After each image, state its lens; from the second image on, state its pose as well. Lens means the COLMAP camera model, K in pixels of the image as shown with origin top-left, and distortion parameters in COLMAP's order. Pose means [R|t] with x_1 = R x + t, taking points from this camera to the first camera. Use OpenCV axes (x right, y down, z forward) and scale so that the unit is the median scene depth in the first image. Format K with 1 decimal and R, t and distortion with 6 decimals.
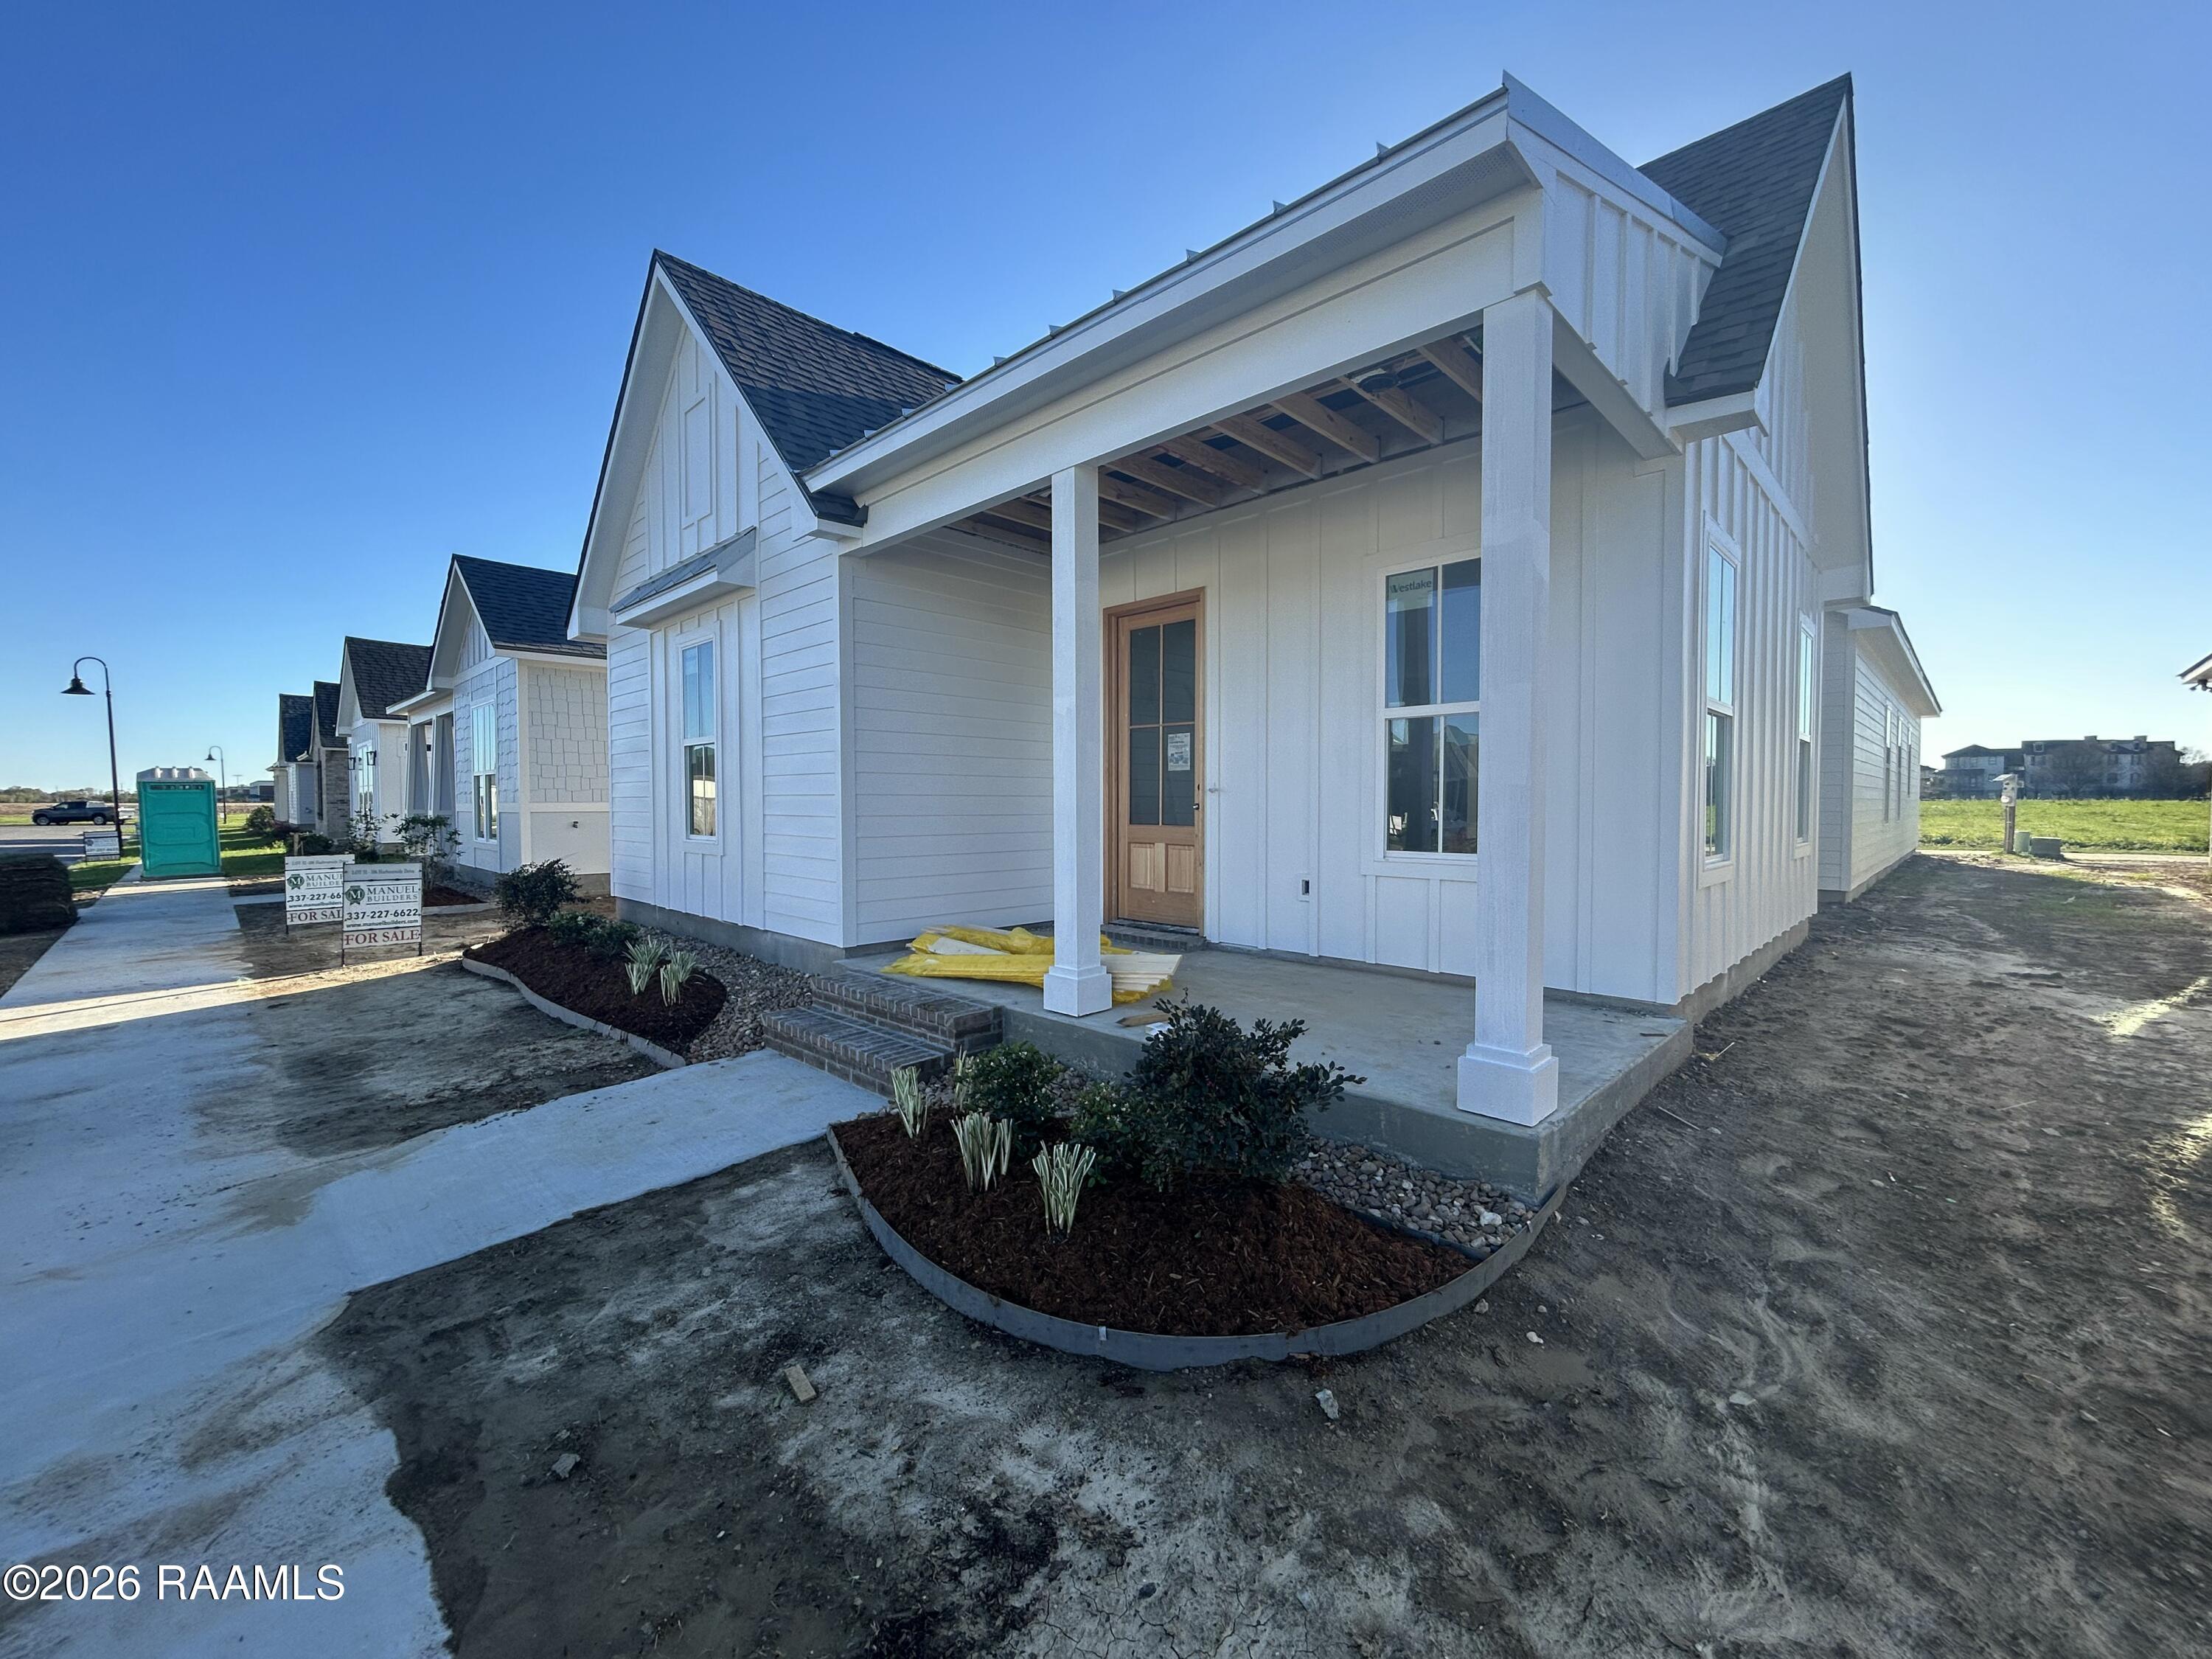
lens RADIAL K [[891.7, 0, 1099.8], [0, 891.7, 826.4], [0, 0, 1]] dist [-0.001721, 0.000559]
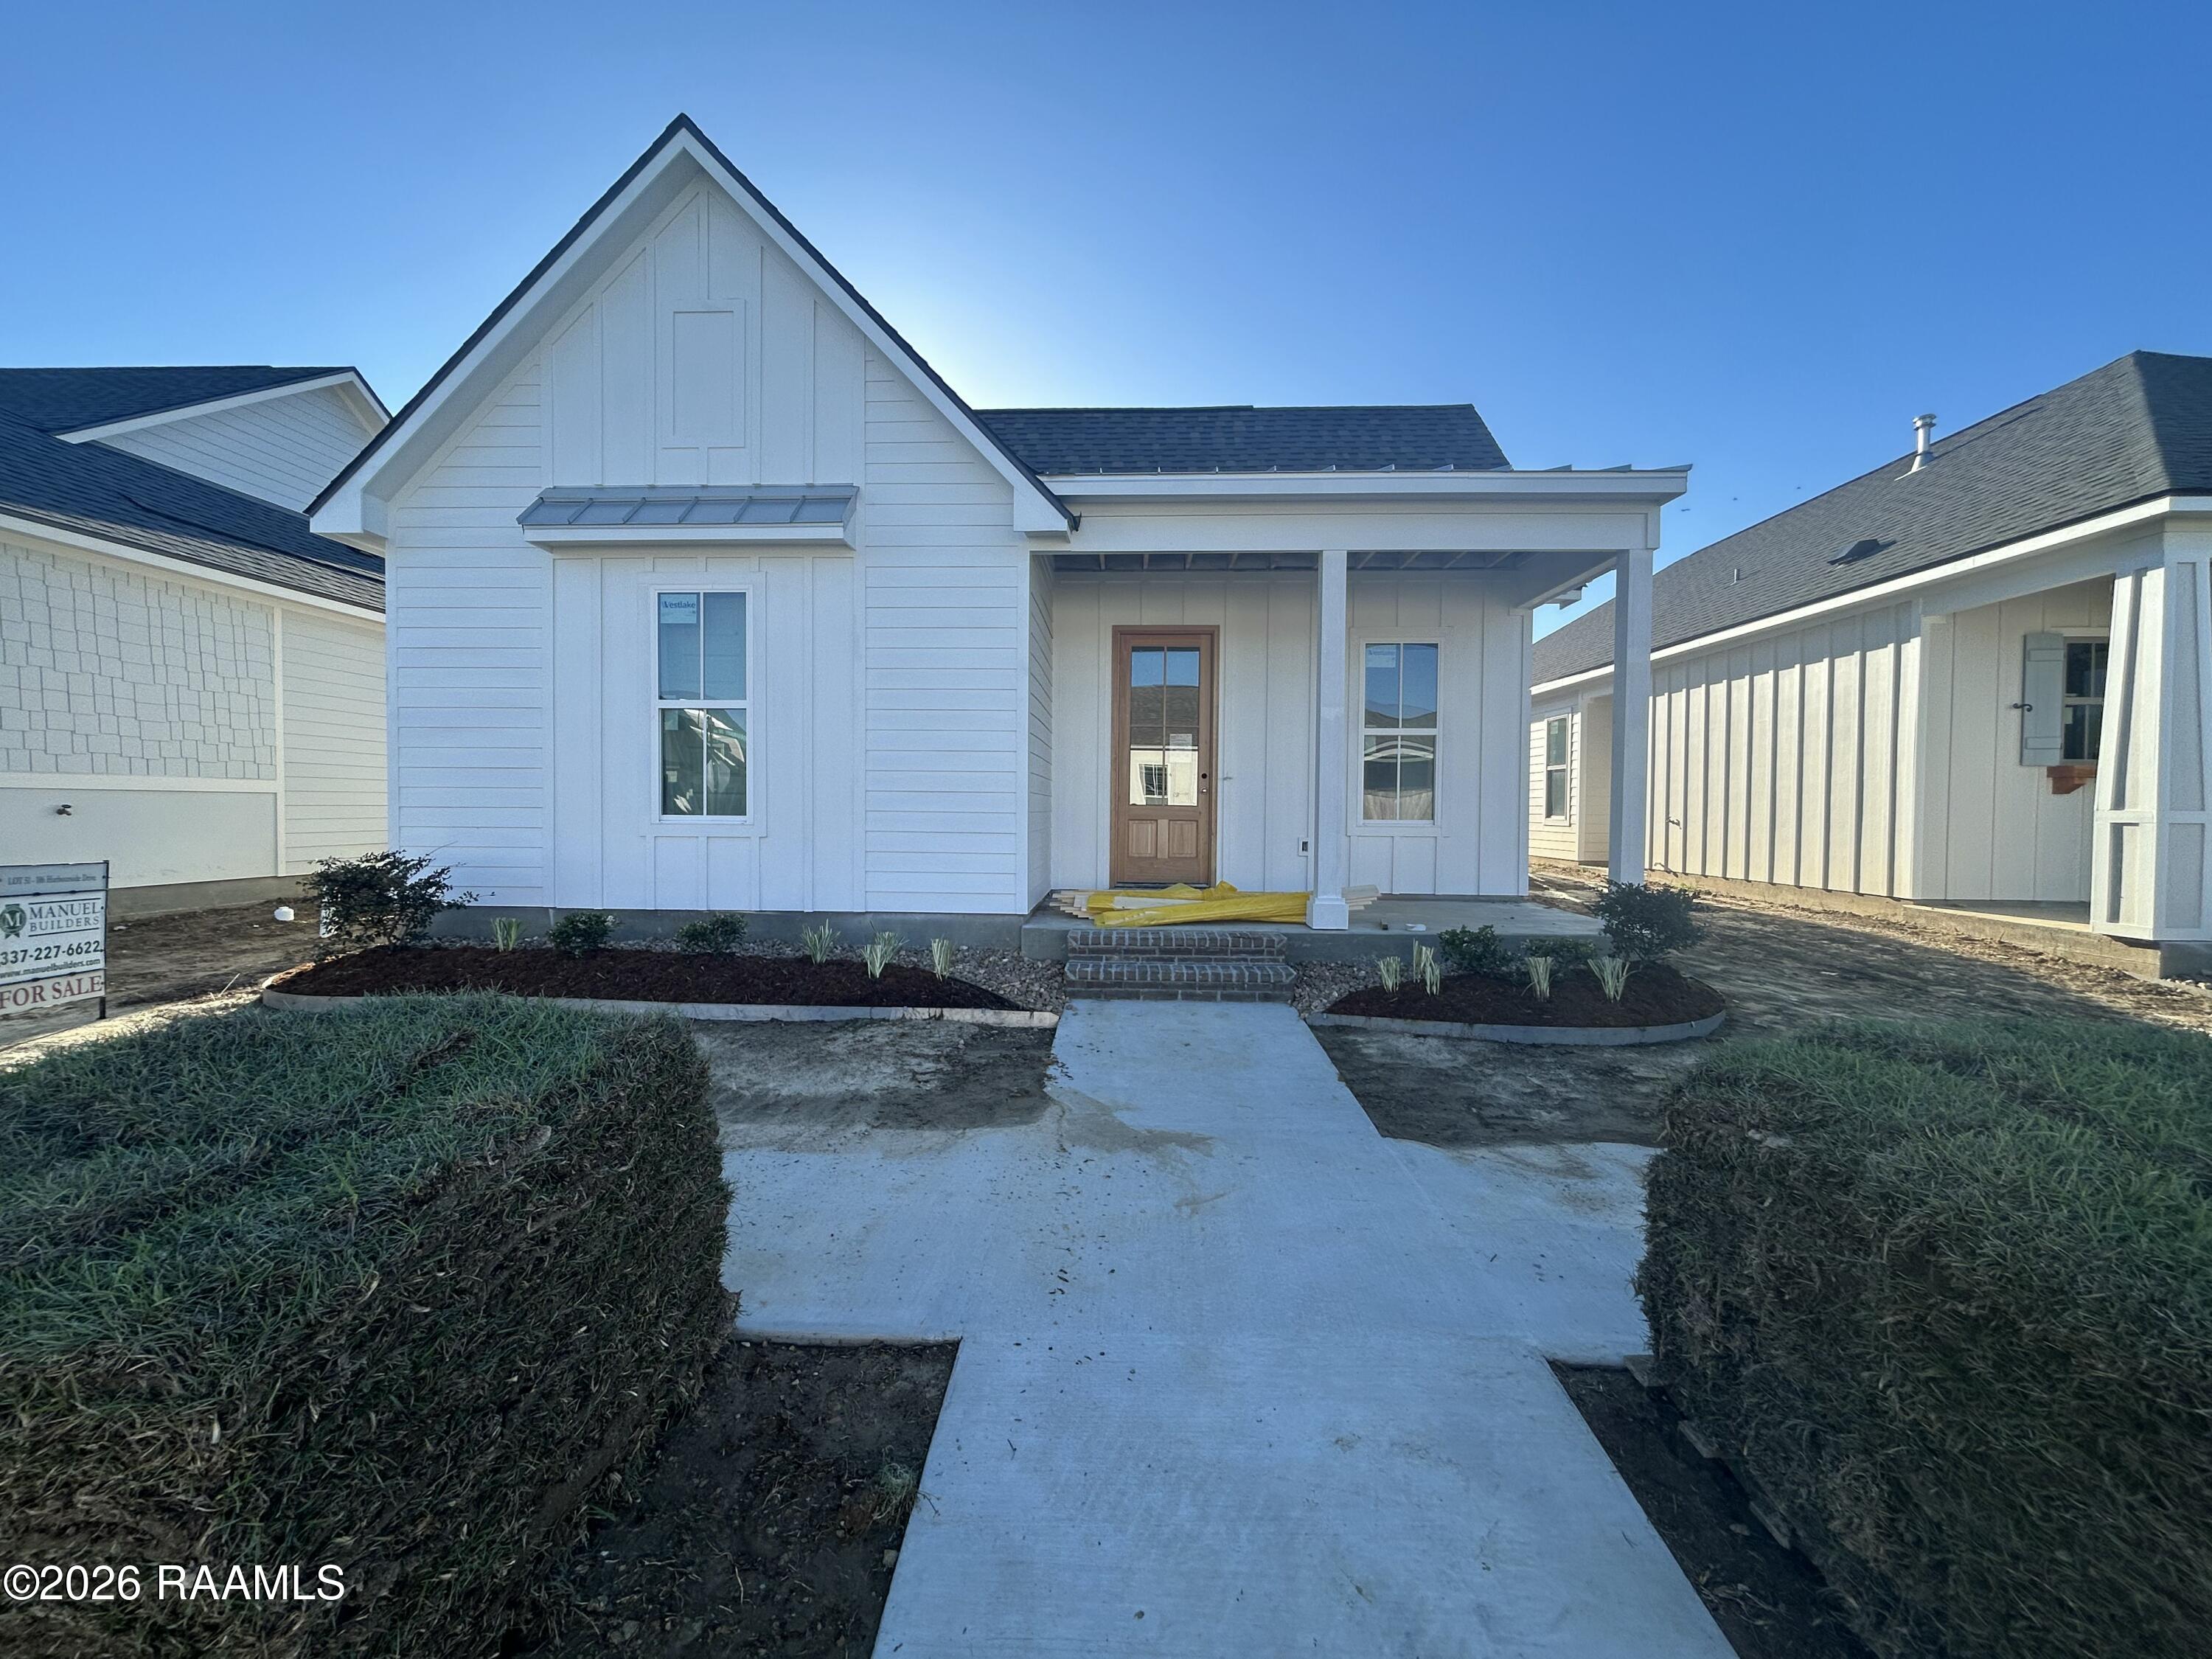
lens RADIAL K [[891.7, 0, 1103.3], [0, 891.7, 829.5], [0, 0, 1]] dist [-0.001721, 0.000559]
pose [[0.738015, -0.009685, 0.674715, -1.334468], [0.008393, 0.999951, 0.005172, 0.040365], [-0.674733, 0.001846, 0.738060, 0.201647]]
